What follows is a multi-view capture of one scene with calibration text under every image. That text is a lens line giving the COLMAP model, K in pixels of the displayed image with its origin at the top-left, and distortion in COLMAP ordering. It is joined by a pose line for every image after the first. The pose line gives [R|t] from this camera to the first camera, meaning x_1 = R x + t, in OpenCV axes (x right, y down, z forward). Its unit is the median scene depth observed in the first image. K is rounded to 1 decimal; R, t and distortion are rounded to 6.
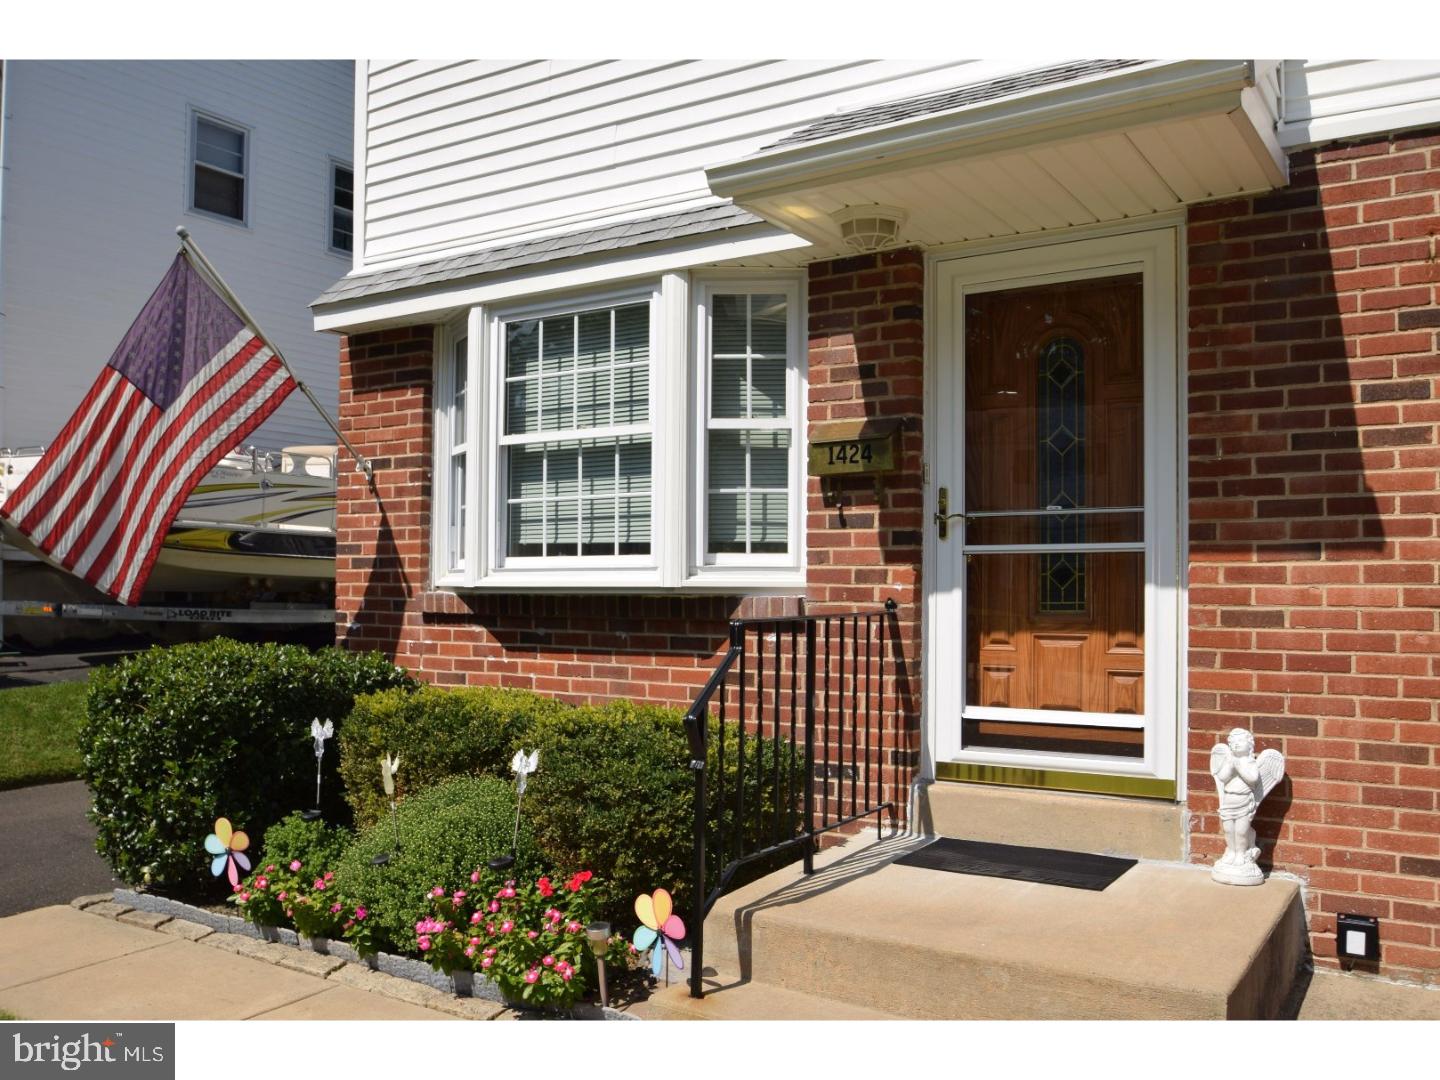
lens RADIAL K [[1209.5, 0, 720.0], [0, 1209.5, 540.0], [0, 0, 1]] dist [-0.046895, -0.000574]
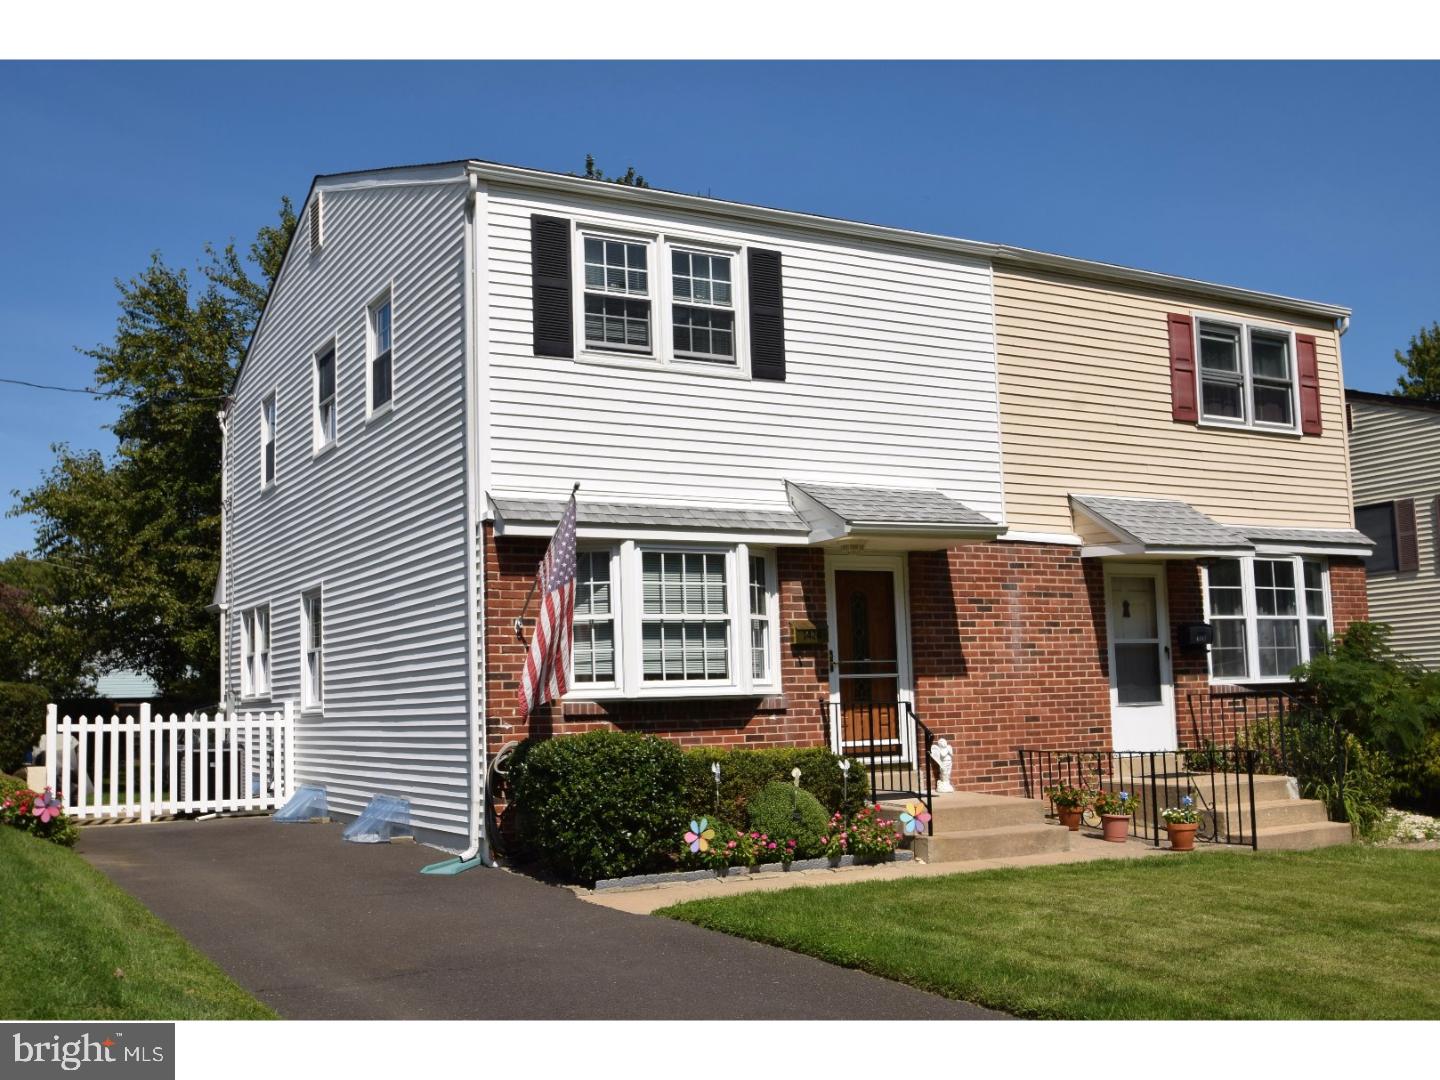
lens RADIAL K [[1463.1, 0, 720.0], [0, 1463.1, 540.0], [0, 0, 1]] dist [-0.060972, -0.000104]
pose [[0.471944, 0.092752, 0.876736, -2.424348], [0.004845, 0.994163, -0.107782, 0.048903], [-0.881615, 0.055115, 0.468740, -0.164089]]
